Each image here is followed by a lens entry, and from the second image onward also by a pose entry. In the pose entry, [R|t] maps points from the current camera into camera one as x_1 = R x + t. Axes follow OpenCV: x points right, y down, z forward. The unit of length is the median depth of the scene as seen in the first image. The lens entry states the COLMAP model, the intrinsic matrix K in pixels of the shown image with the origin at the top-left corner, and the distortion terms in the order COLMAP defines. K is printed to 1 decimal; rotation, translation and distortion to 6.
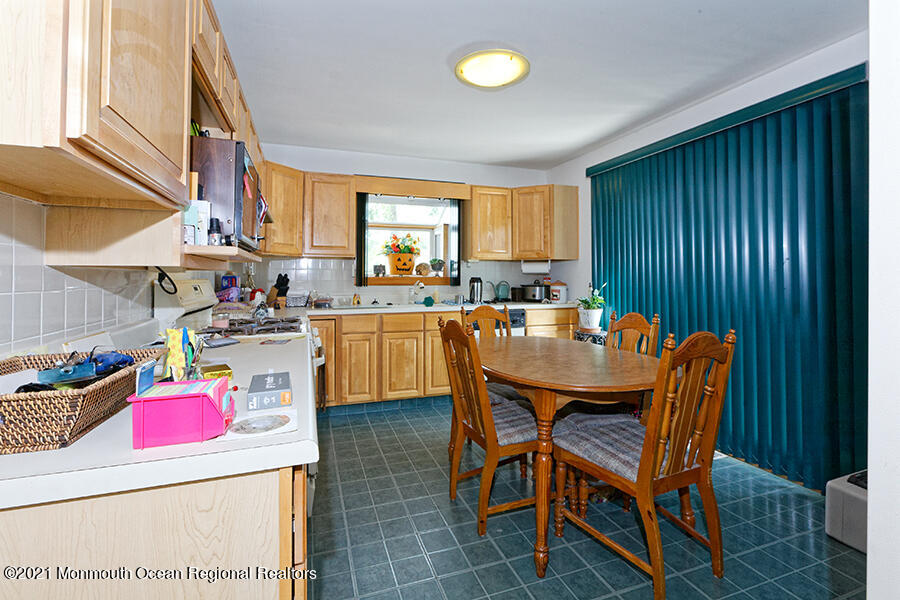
lens RADIAL K [[416.9, 0, 451.4], [0, 416.9, 279.7], [0, 0, 1]] dist [-0.001979, 0.000102]
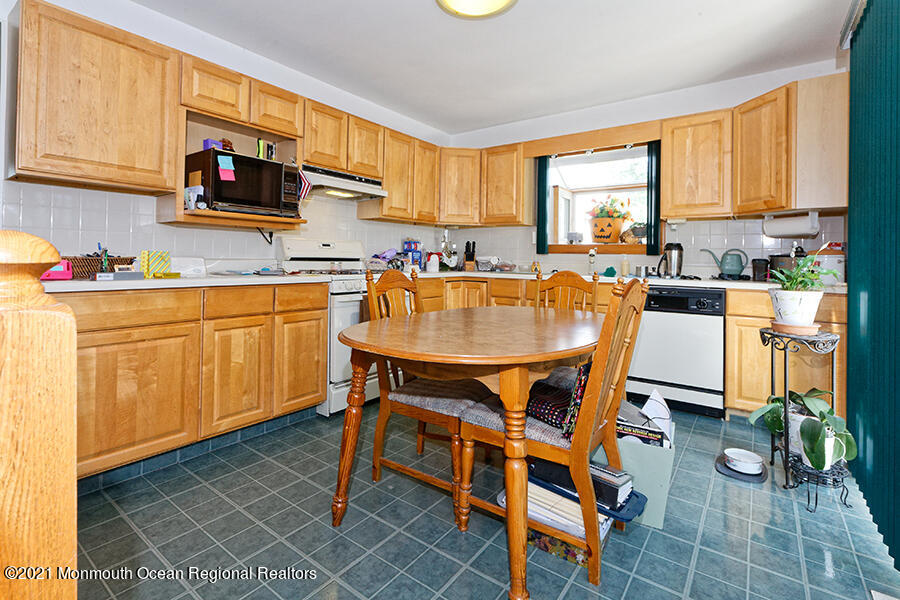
lens RADIAL K [[415.6, 0, 452.4], [0, 415.6, 269.5], [0, 0, 1]] dist [-0.001152, -0.000100]
pose [[0.559452, 0.031330, -0.828270, 0.478483], [-0.016306, 0.999508, 0.026793, 0.029152], [0.828702, -0.001483, 0.559688, 0.281203]]
